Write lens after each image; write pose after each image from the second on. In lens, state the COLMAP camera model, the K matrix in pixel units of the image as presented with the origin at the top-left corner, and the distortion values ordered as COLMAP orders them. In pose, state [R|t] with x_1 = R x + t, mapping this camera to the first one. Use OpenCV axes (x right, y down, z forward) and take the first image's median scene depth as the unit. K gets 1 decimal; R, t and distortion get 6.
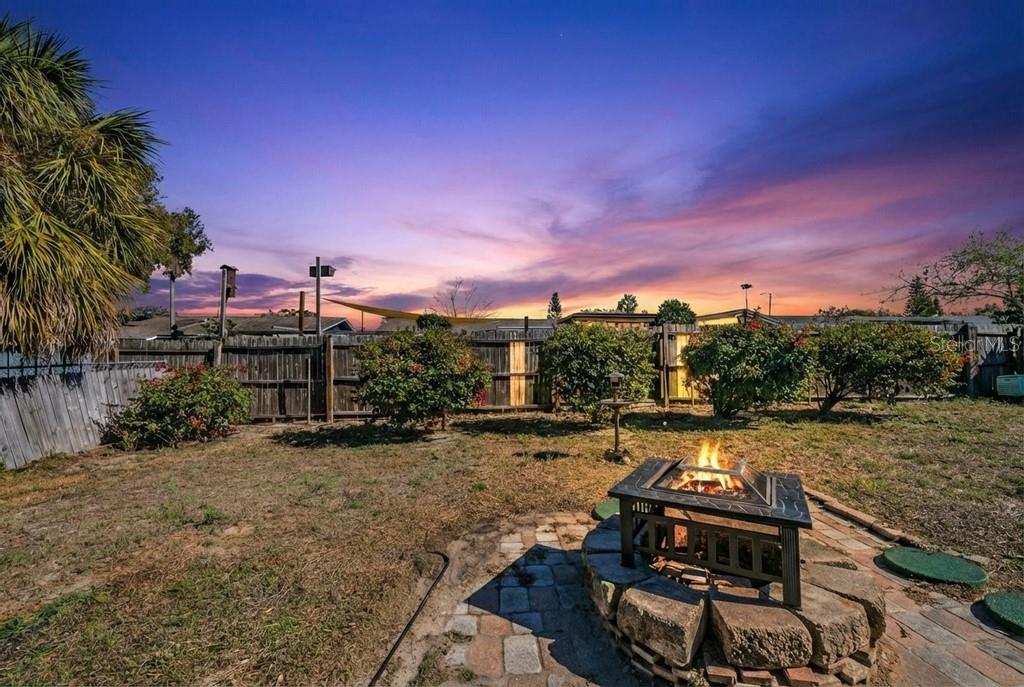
lens RADIAL K [[409.3, 0, 512.2], [0, 409.3, 324.1], [0, 0, 1]] dist [-0.002339, -0.003940]
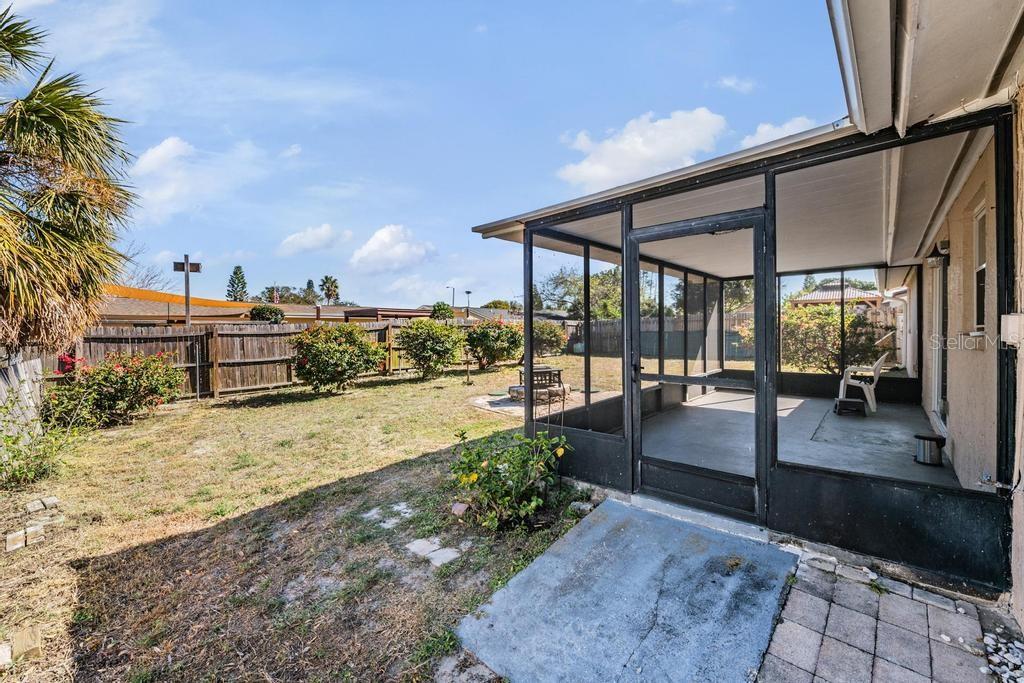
lens RADIAL K [[409.3, 0, 512.2], [0, 409.3, 322.1], [0, 0, 1]] dist [-0.002339, -0.003940]
pose [[0.735424, 0.008843, 0.677549, -0.616060], [-0.037680, 0.998901, 0.027861, -0.048025], [-0.676559, -0.046020, 0.734949, -0.450892]]
